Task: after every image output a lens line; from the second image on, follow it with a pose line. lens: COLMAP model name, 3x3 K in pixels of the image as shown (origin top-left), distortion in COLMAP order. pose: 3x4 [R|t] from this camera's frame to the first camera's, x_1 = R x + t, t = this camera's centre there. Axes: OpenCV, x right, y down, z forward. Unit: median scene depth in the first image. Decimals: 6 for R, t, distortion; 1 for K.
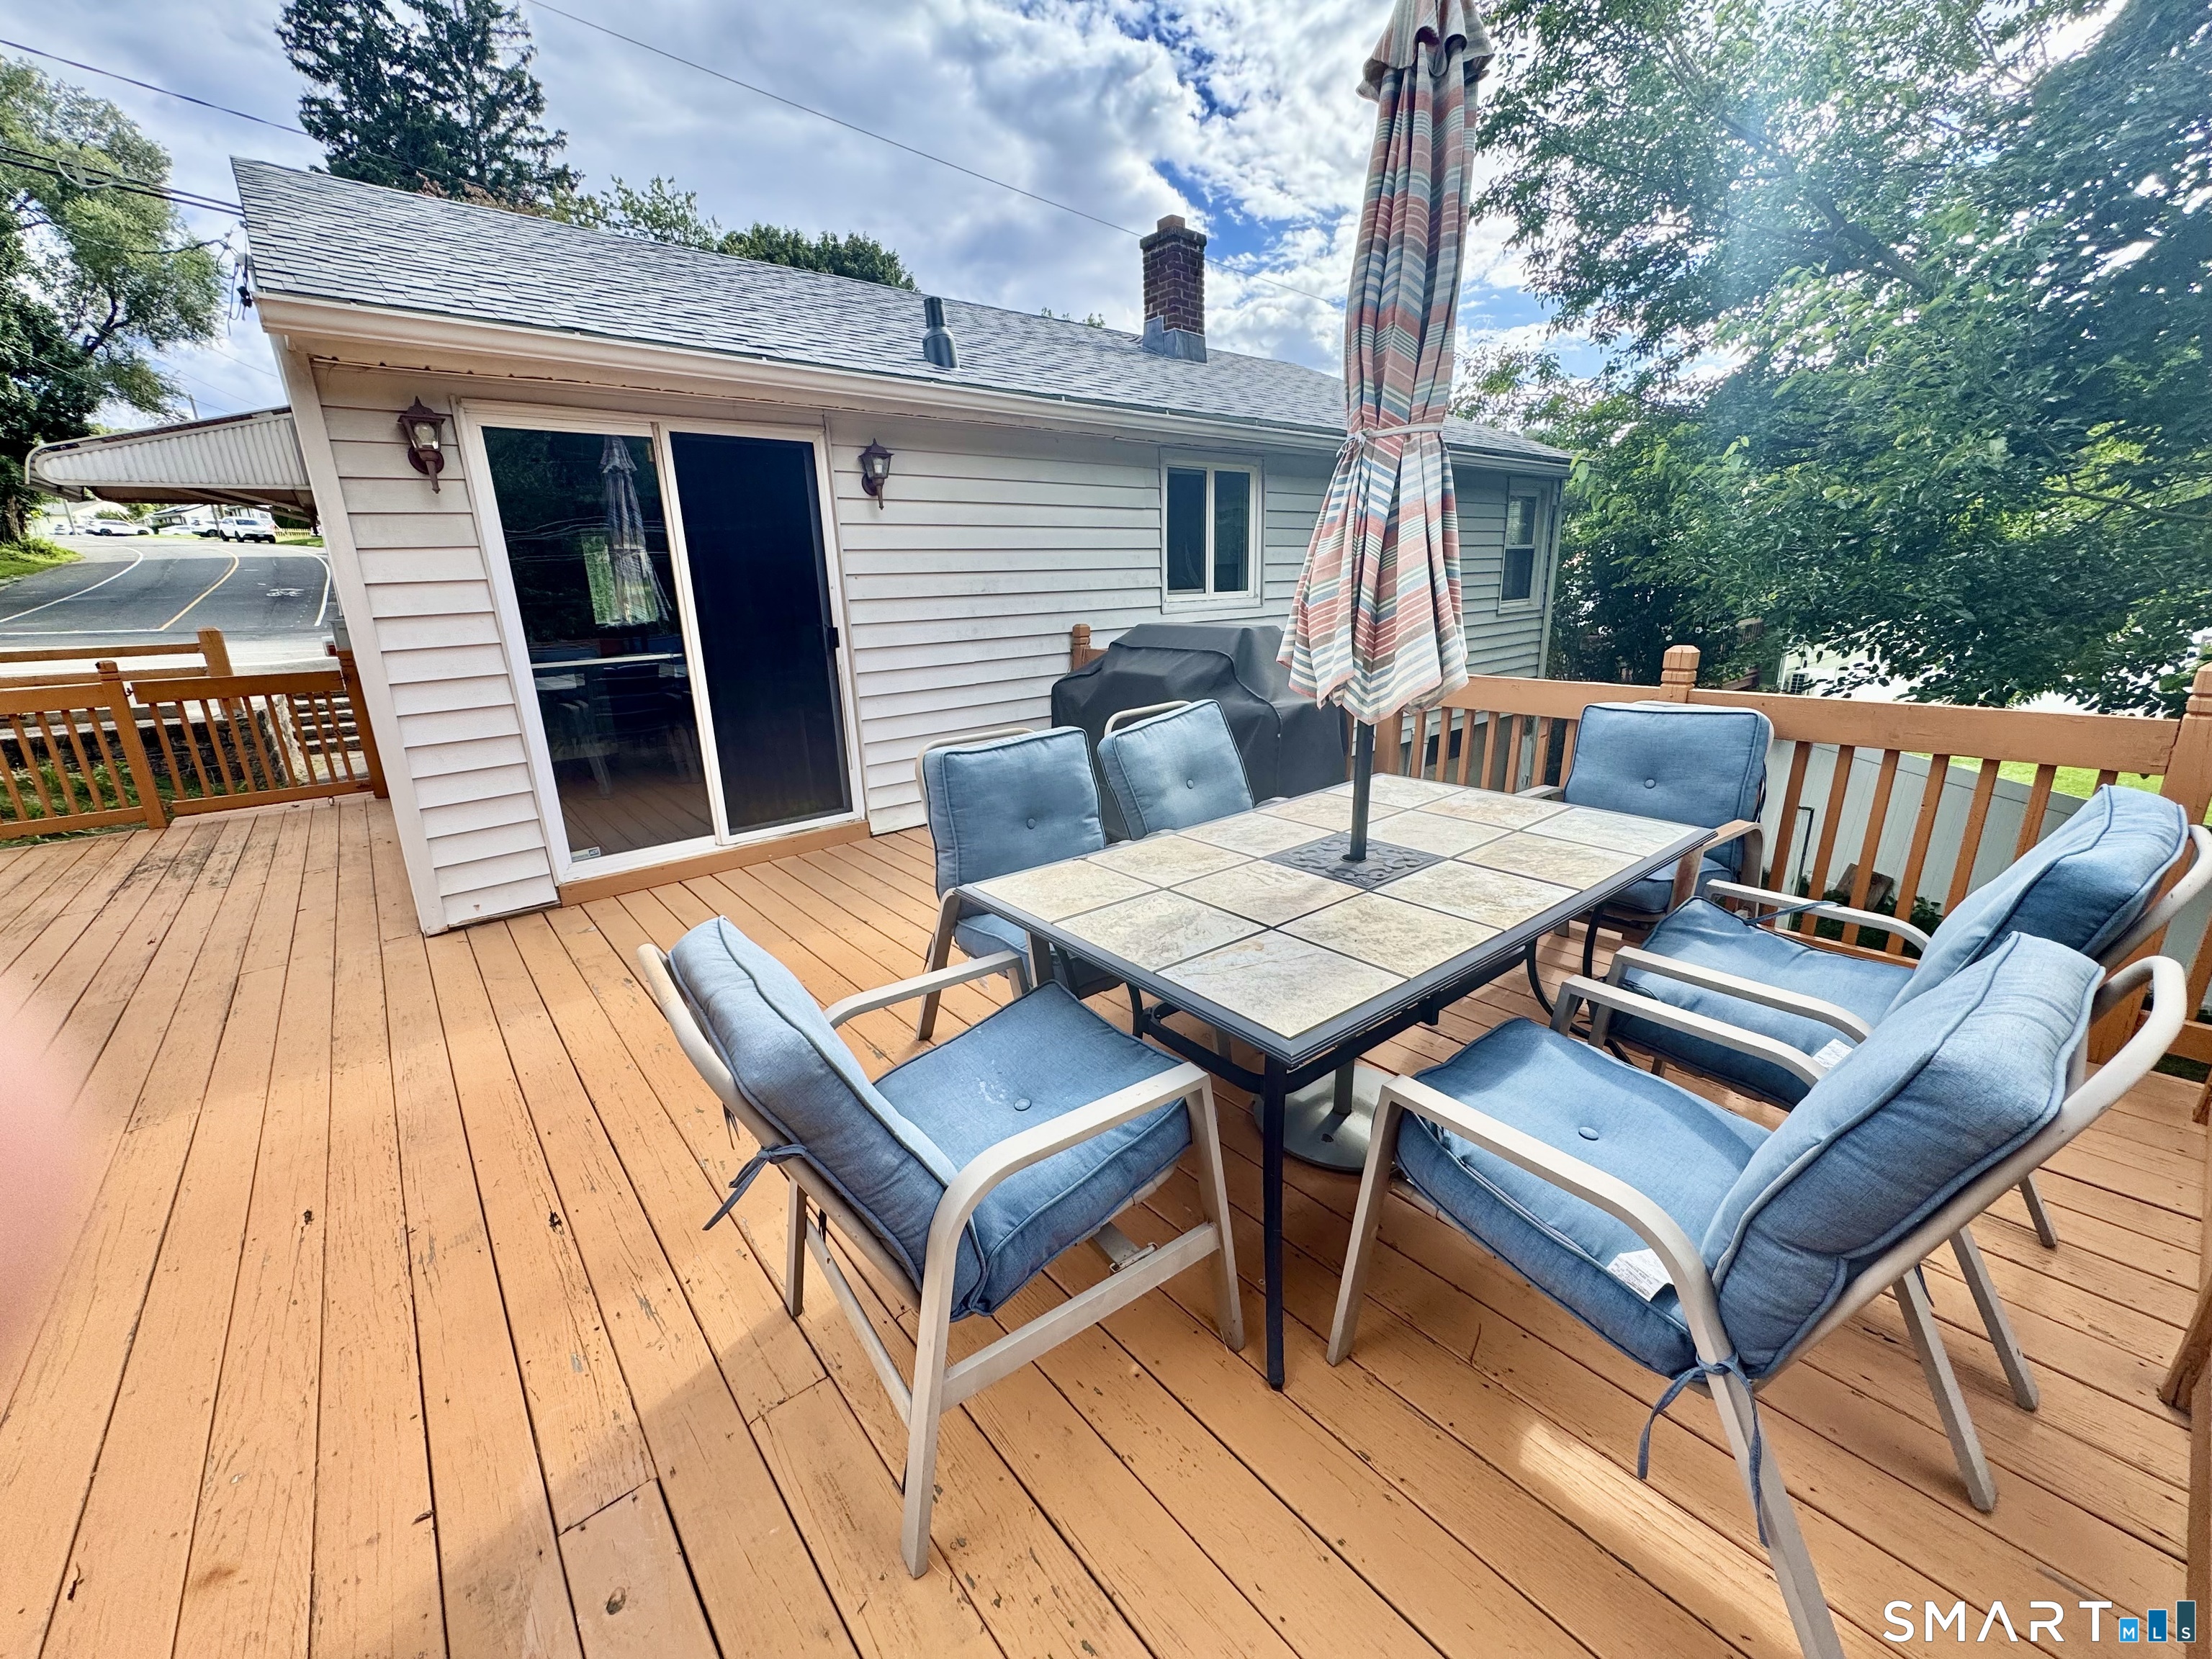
lens RADIAL K [[883.2, 0, 1090.8], [0, 883.2, 844.6], [0, 0, 1]] dist [-0.001975, 0.000834]
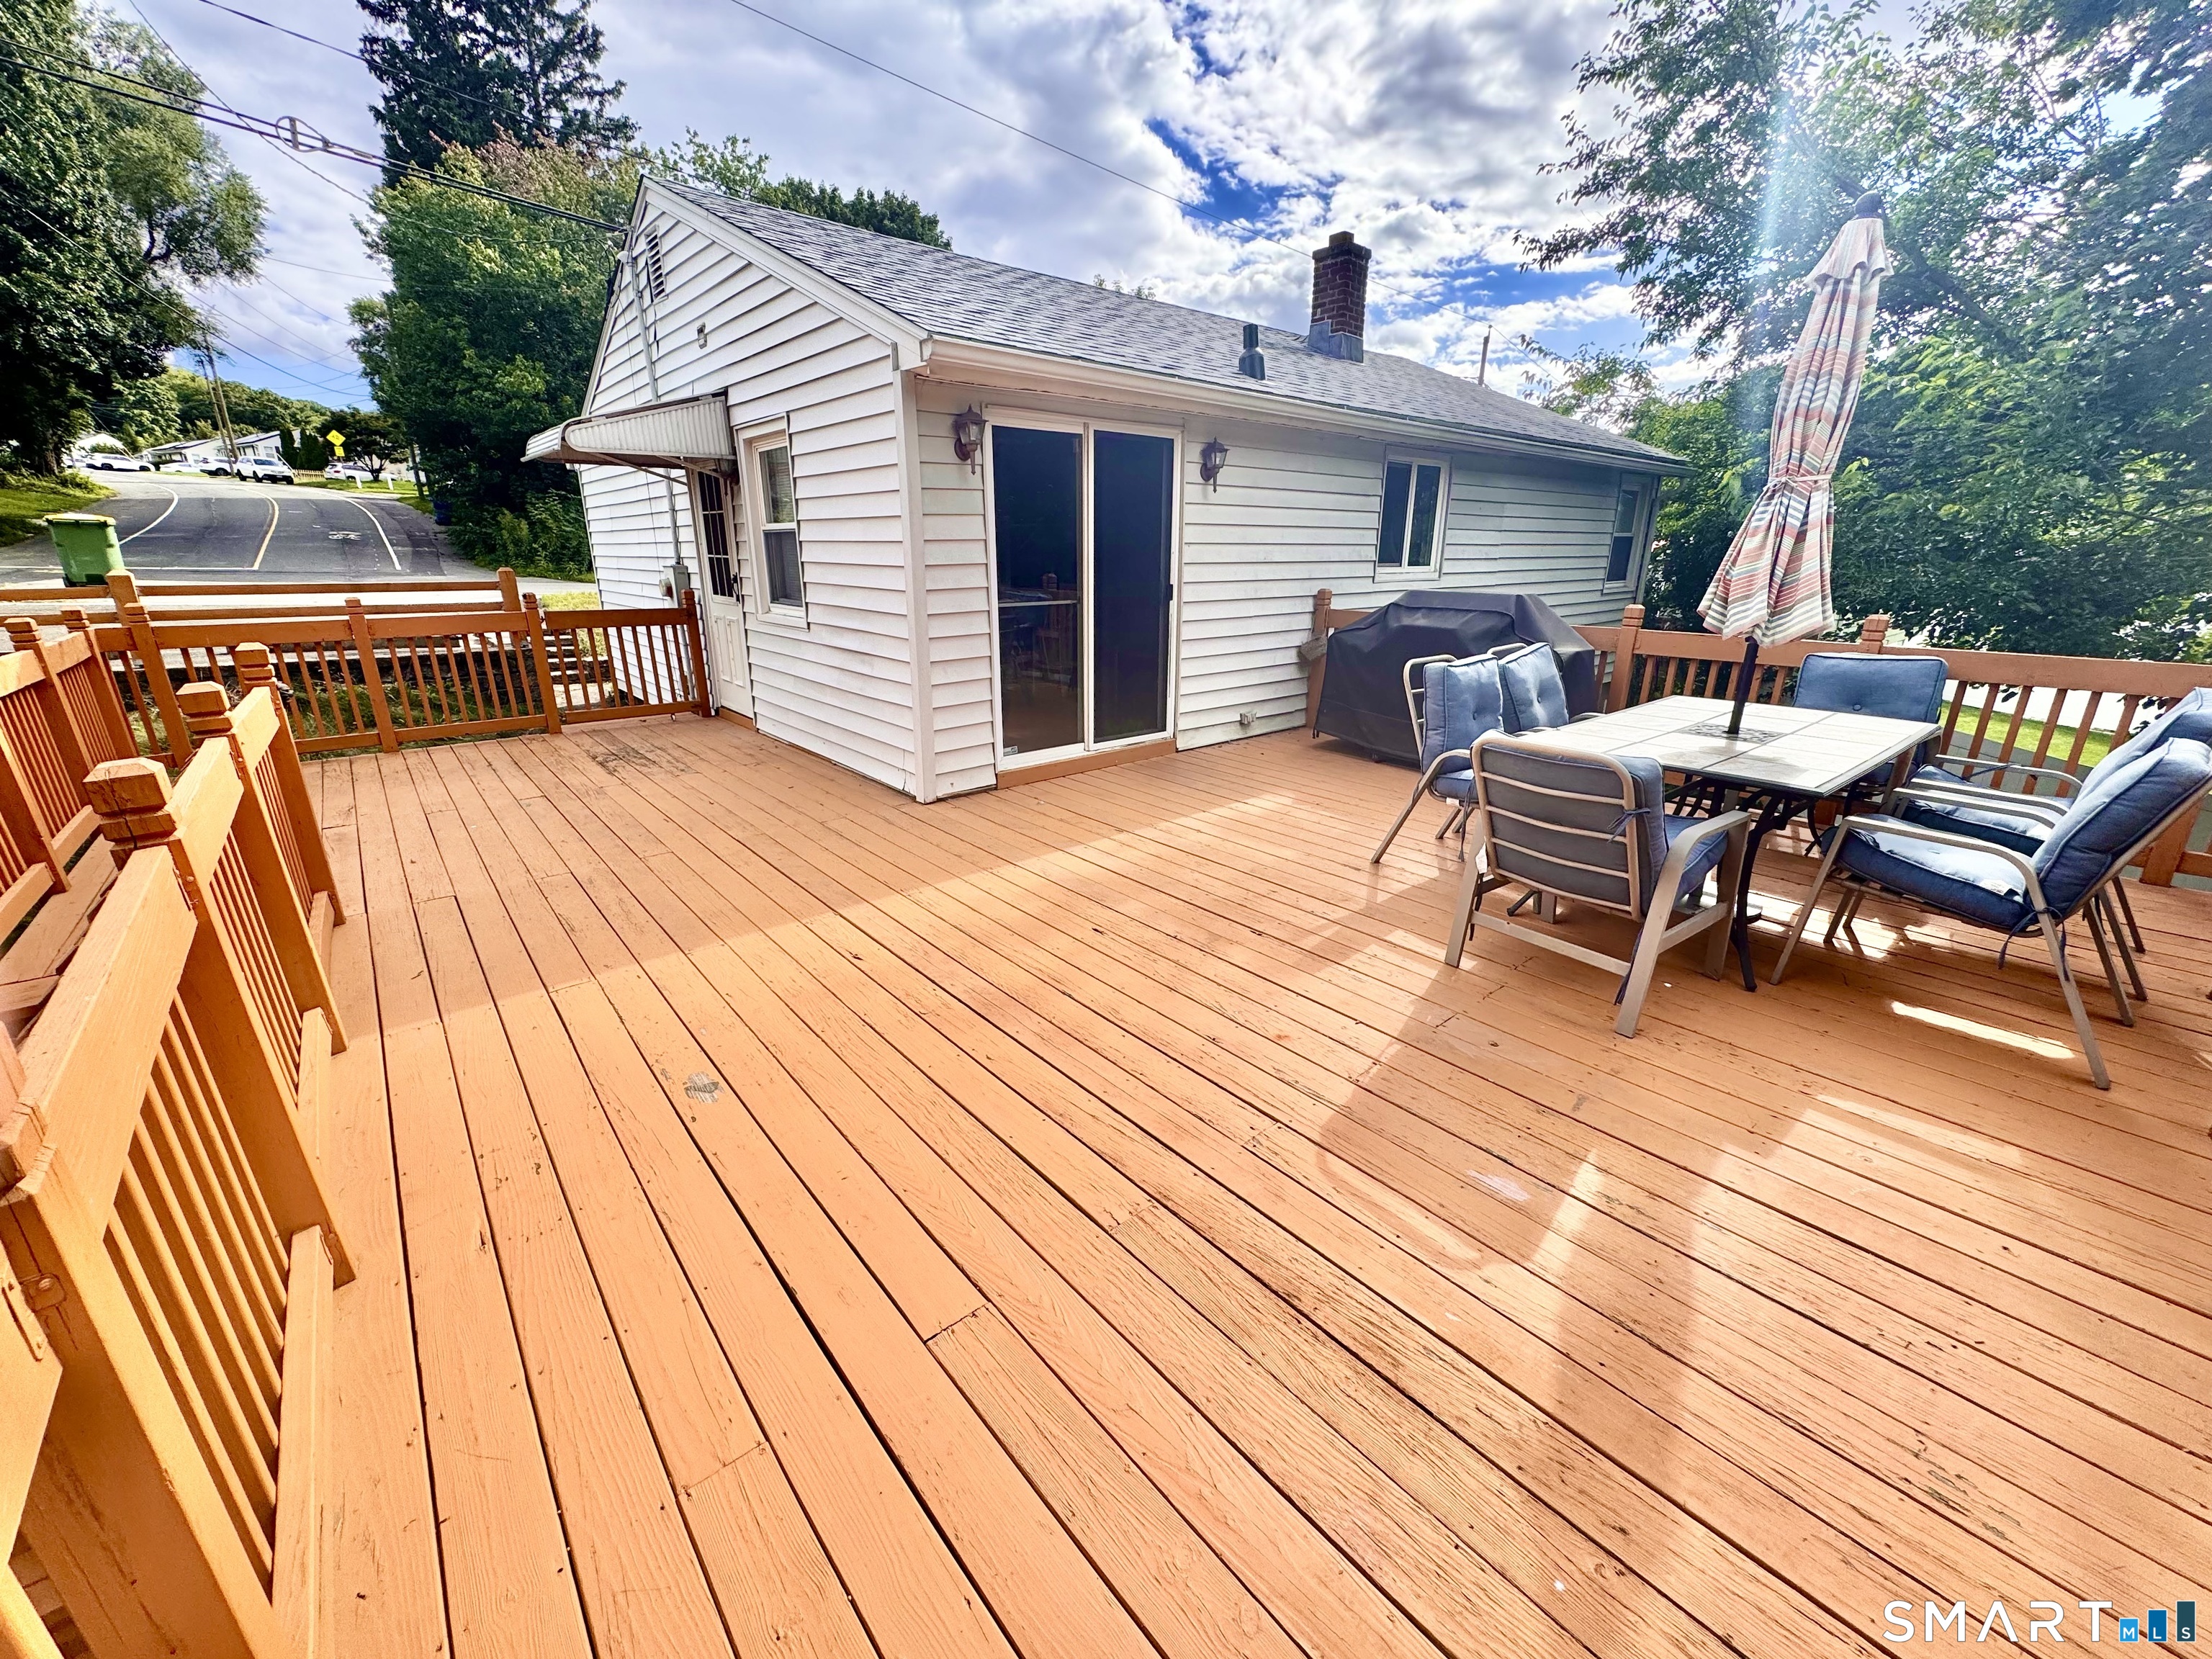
lens RADIAL K [[883.2, 0, 1097.6], [0, 883.2, 841.6], [0, 0, 1]] dist [-0.001975, 0.000834]
pose [[0.999450, 0.027760, 0.018121, -0.199452], [-0.028266, 0.999201, 0.028267, 0.045194], [-0.017322, -0.028764, 0.999436, -0.138932]]
